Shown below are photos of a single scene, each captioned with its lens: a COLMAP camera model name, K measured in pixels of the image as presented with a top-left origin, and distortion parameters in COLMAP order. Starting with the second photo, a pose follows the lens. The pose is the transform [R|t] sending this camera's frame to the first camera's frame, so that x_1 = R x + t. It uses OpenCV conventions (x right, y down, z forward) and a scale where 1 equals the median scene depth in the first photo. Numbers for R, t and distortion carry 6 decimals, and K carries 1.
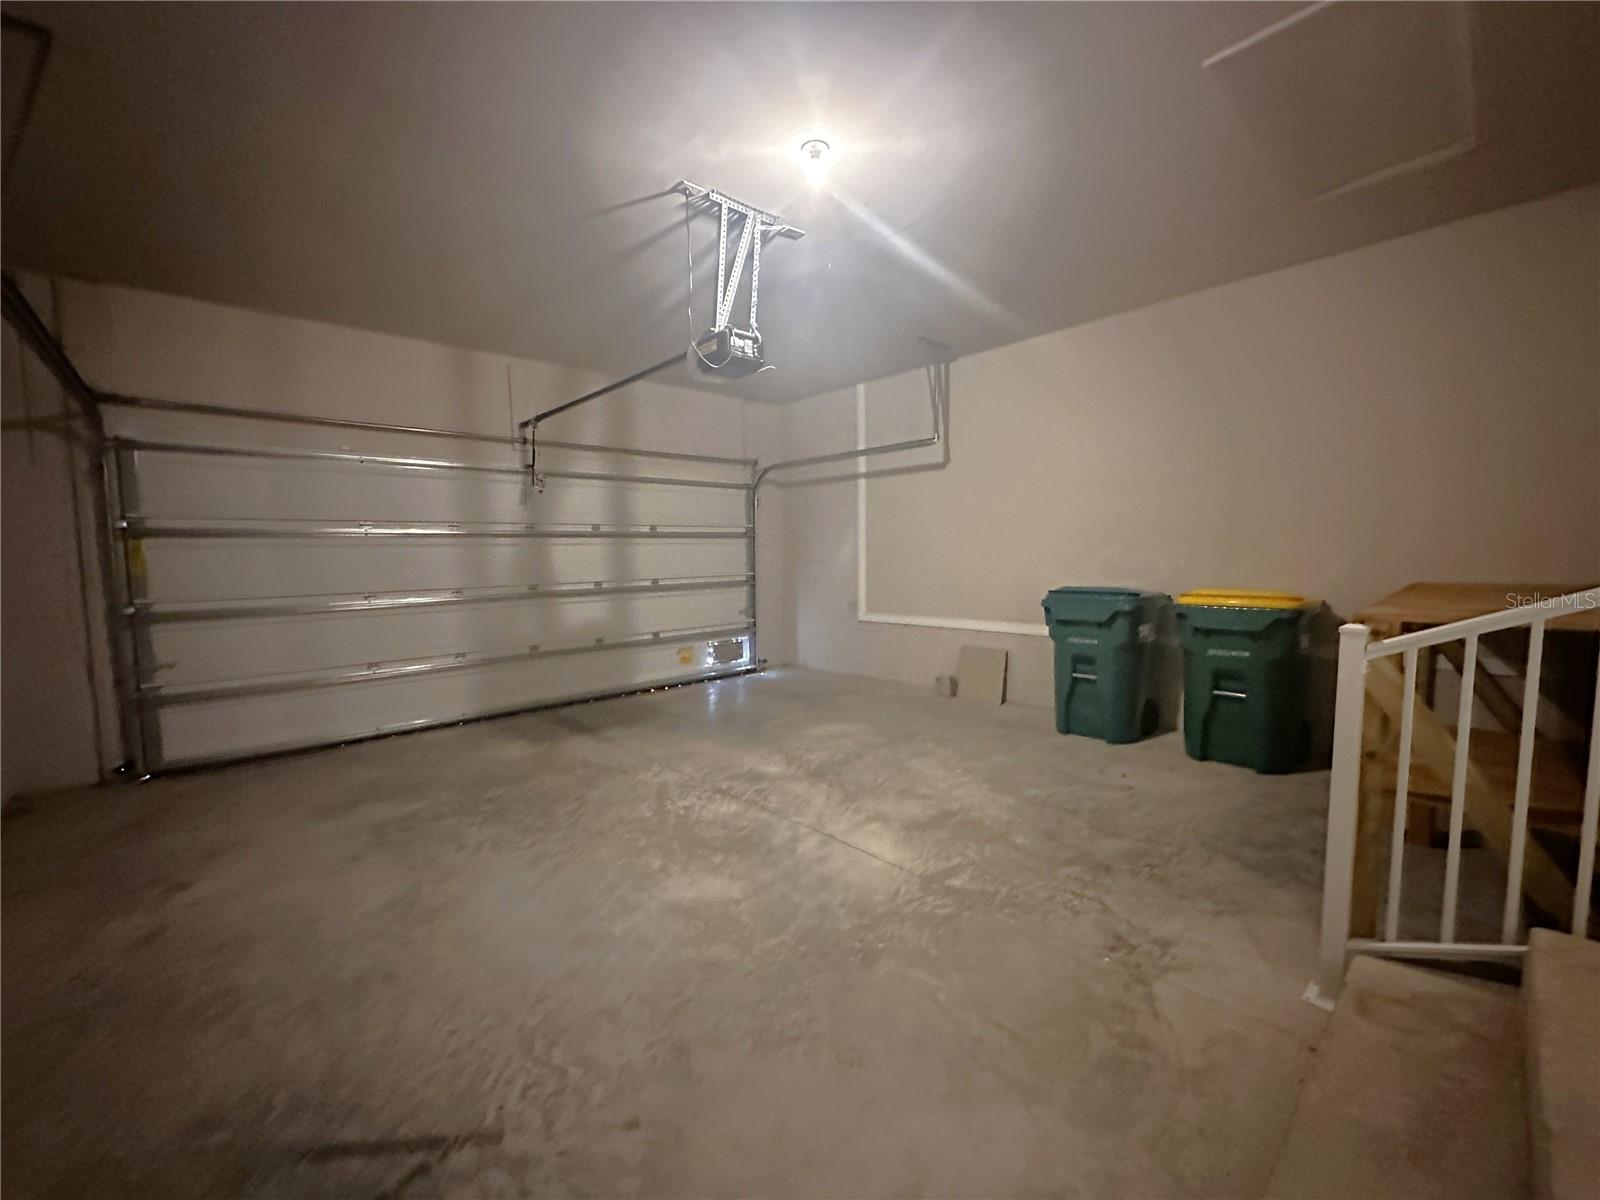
lens RADIAL K [[640.9, 0, 797.7], [0, 640.9, 600.1], [0, 0, 1]] dist [-0.002112, 0.000291]
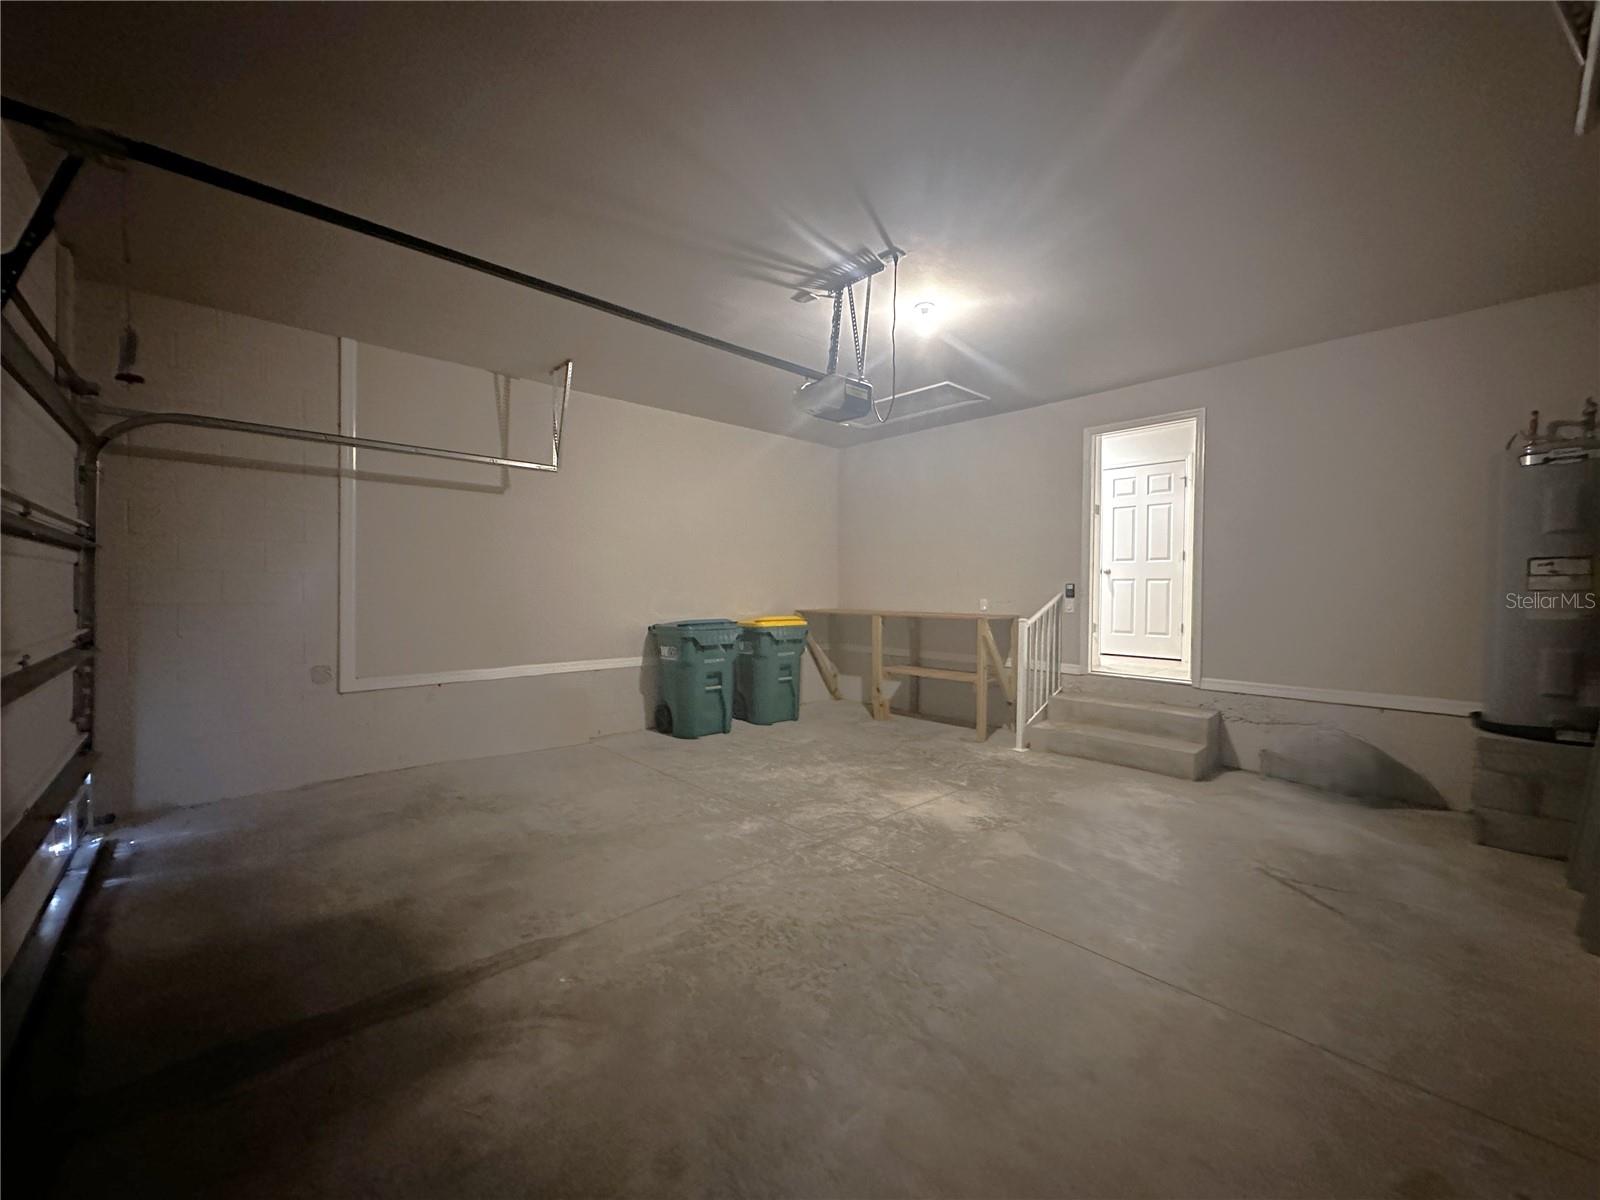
lens RADIAL K [[640.9, 0, 797.7], [0, 640.9, 600.1], [0, 0, 1]] dist [-0.002112, 0.000291]
pose [[-0.001489, -0.001371, 0.999998, -1.089872], [0.068345, 0.997661, 0.001470, -0.062732], [-0.997661, 0.068347, -0.001392, 1.042200]]
